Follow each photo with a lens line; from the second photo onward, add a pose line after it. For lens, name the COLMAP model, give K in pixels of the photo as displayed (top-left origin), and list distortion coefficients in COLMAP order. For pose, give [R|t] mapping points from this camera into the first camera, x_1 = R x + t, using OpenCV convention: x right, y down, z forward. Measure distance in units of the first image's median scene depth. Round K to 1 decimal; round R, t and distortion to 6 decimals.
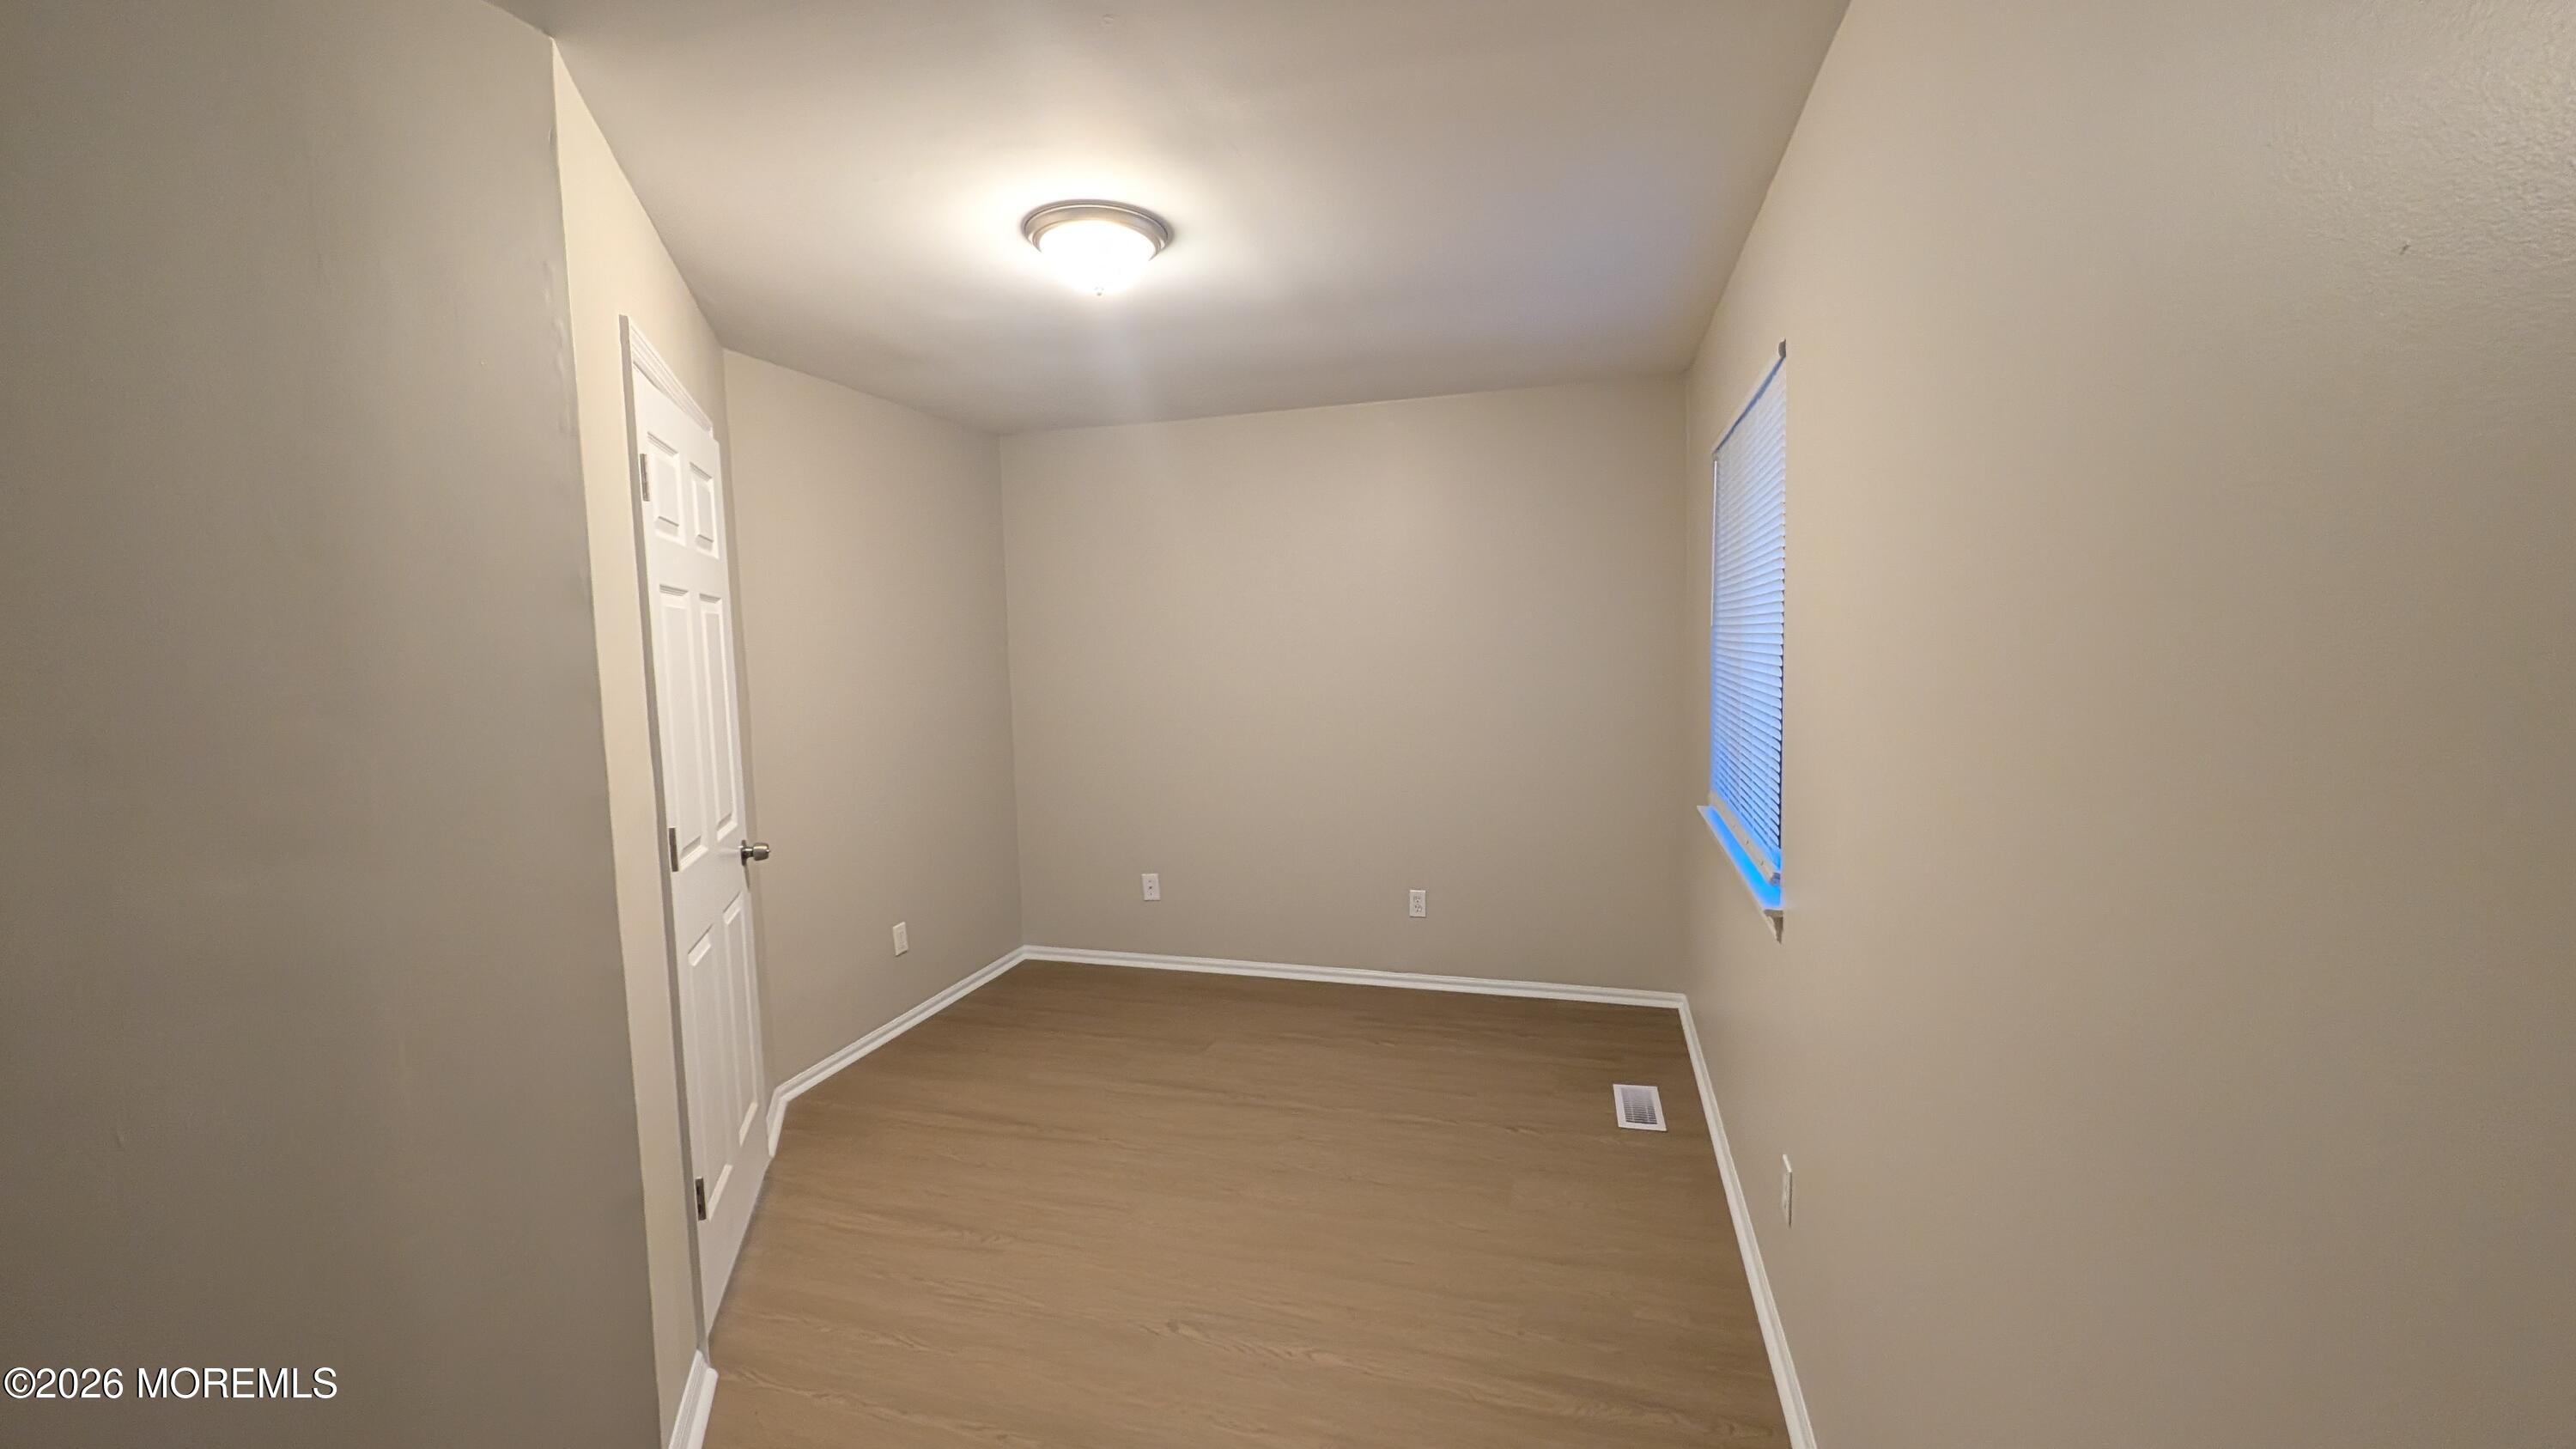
lens RADIAL K [[978.3, 0, 1284.0], [0, 978.3, 731.2], [0, 0, 1]] dist [-0.001302, -0.000075]
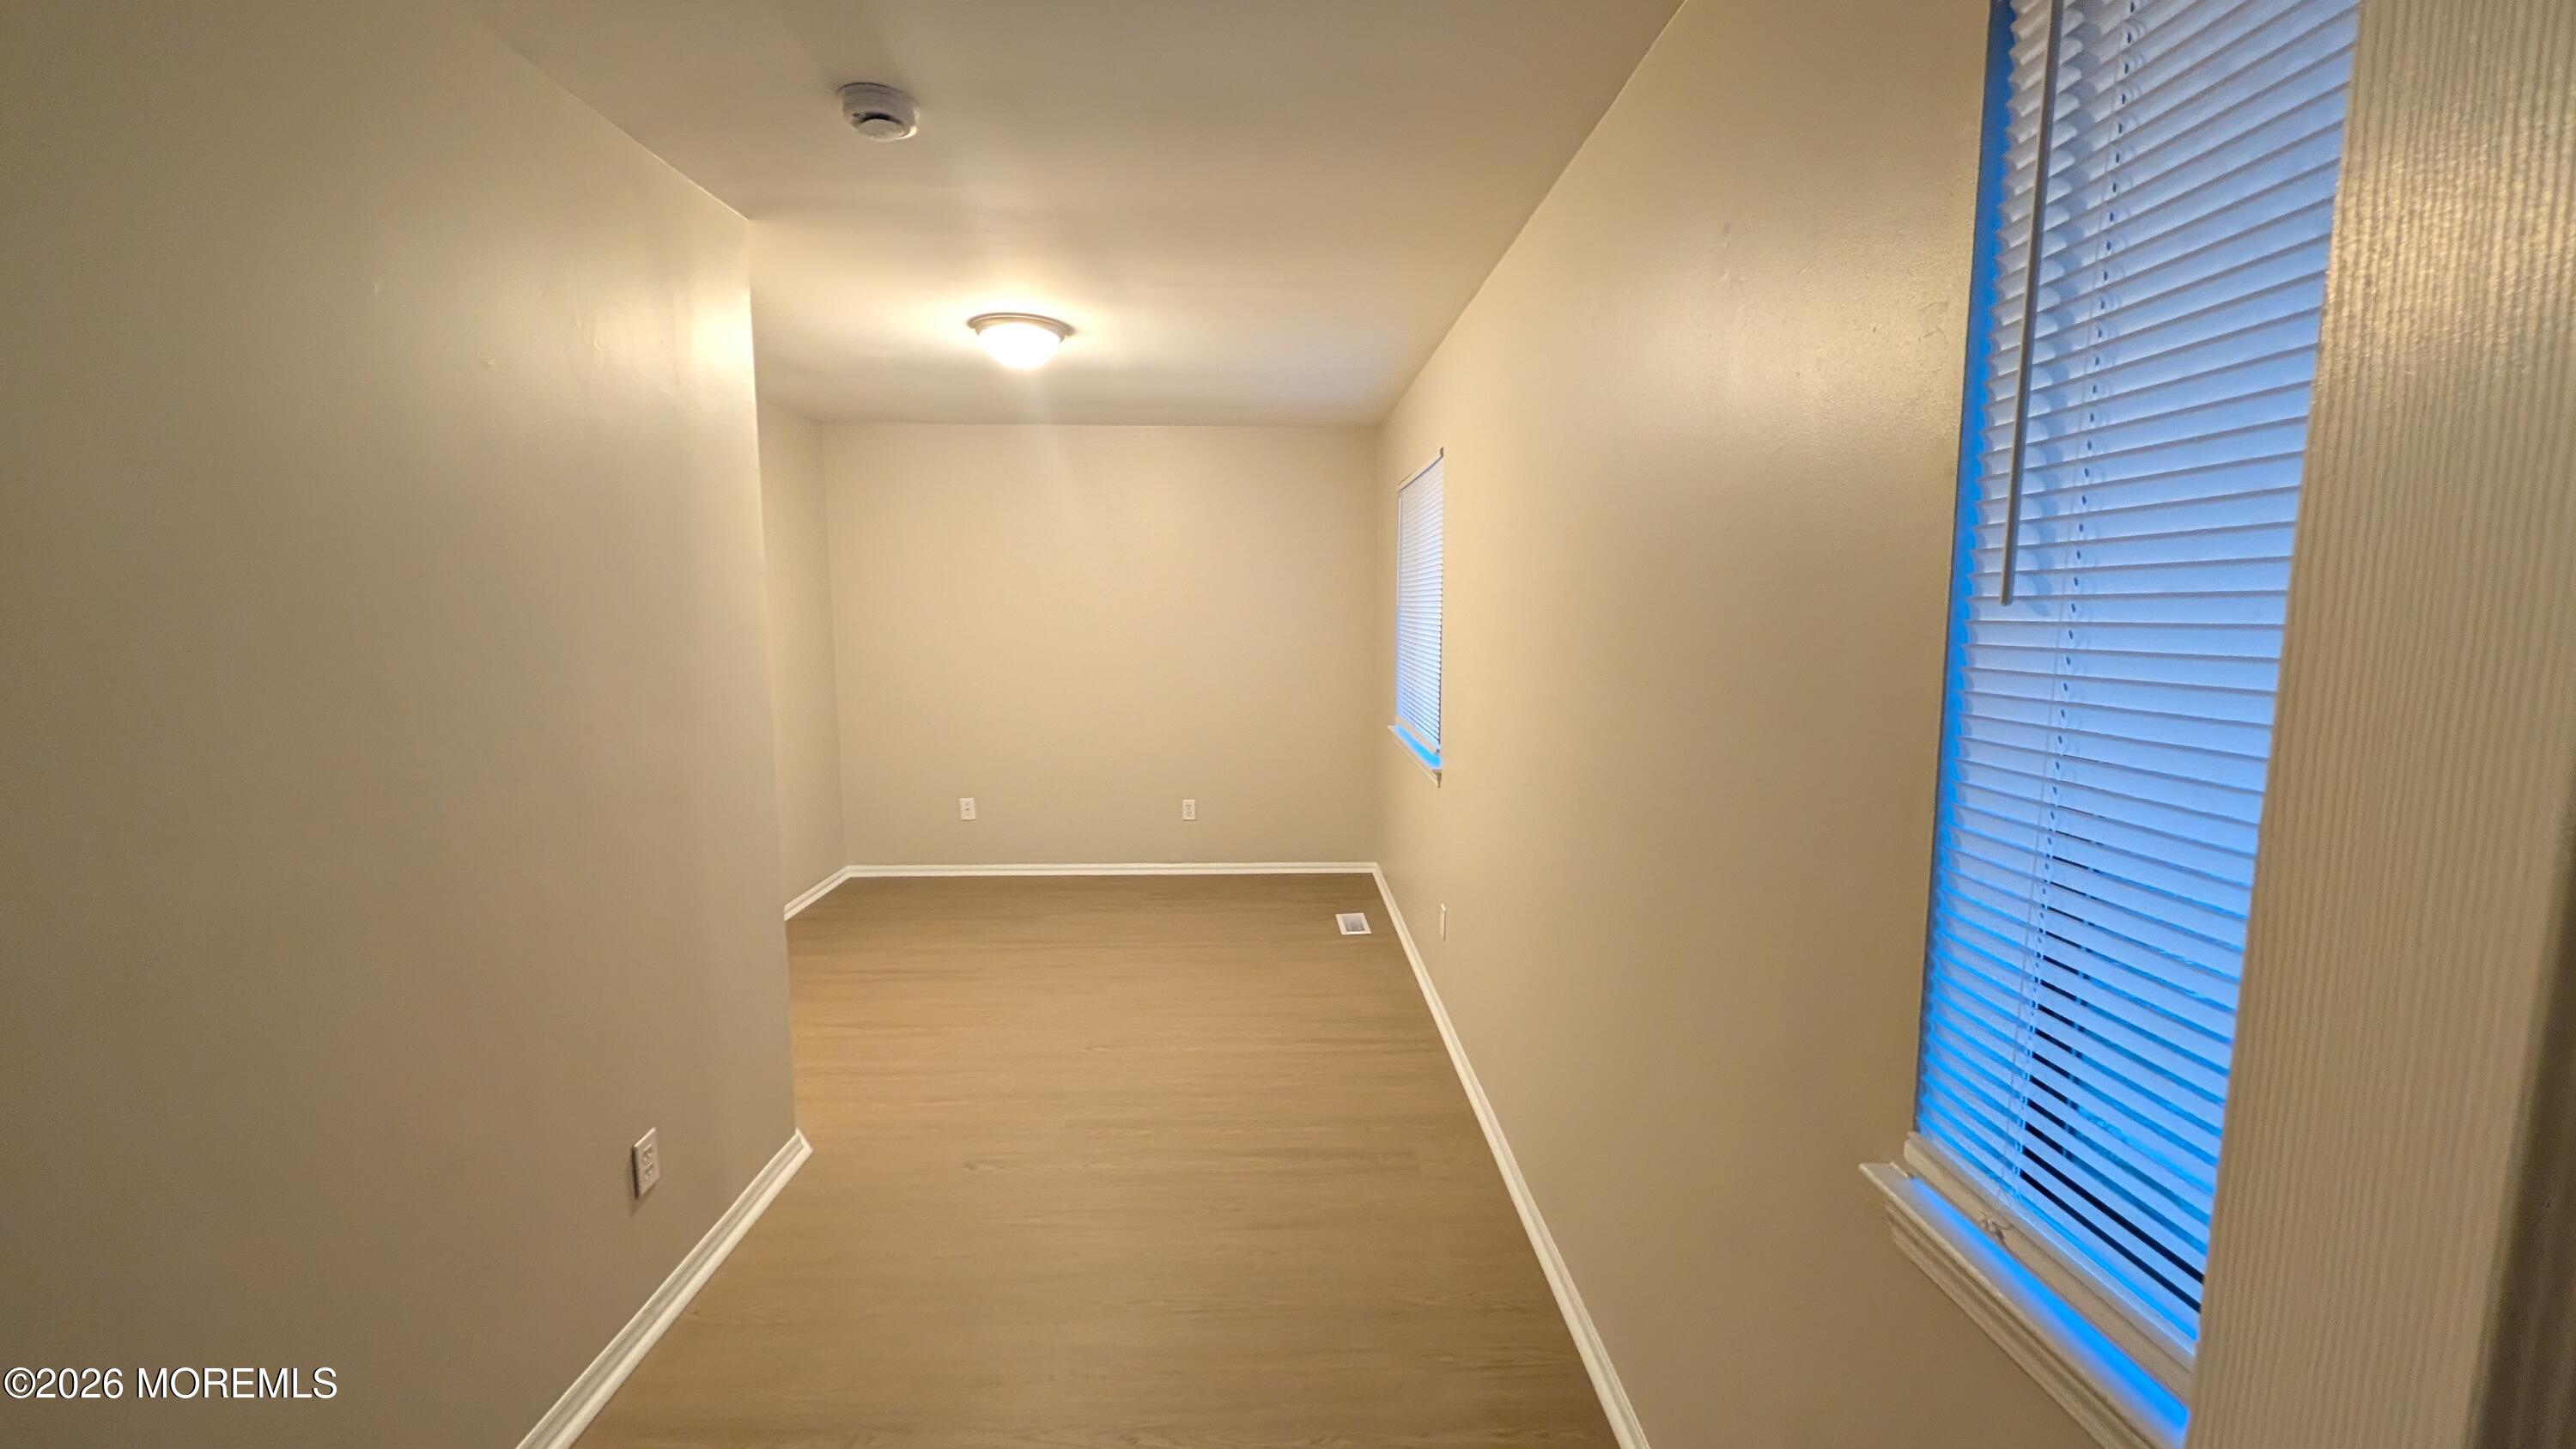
lens RADIAL K [[978.3, 0, 1284.0], [0, 978.3, 731.2], [0, 0, 1]] dist [-0.001302, -0.000075]
pose [[0.949378, -0.013434, 0.313849, -0.204272], [0.003256, 0.999452, 0.032932, 0.035033], [-0.314120, -0.030243, 0.948901, -0.383425]]
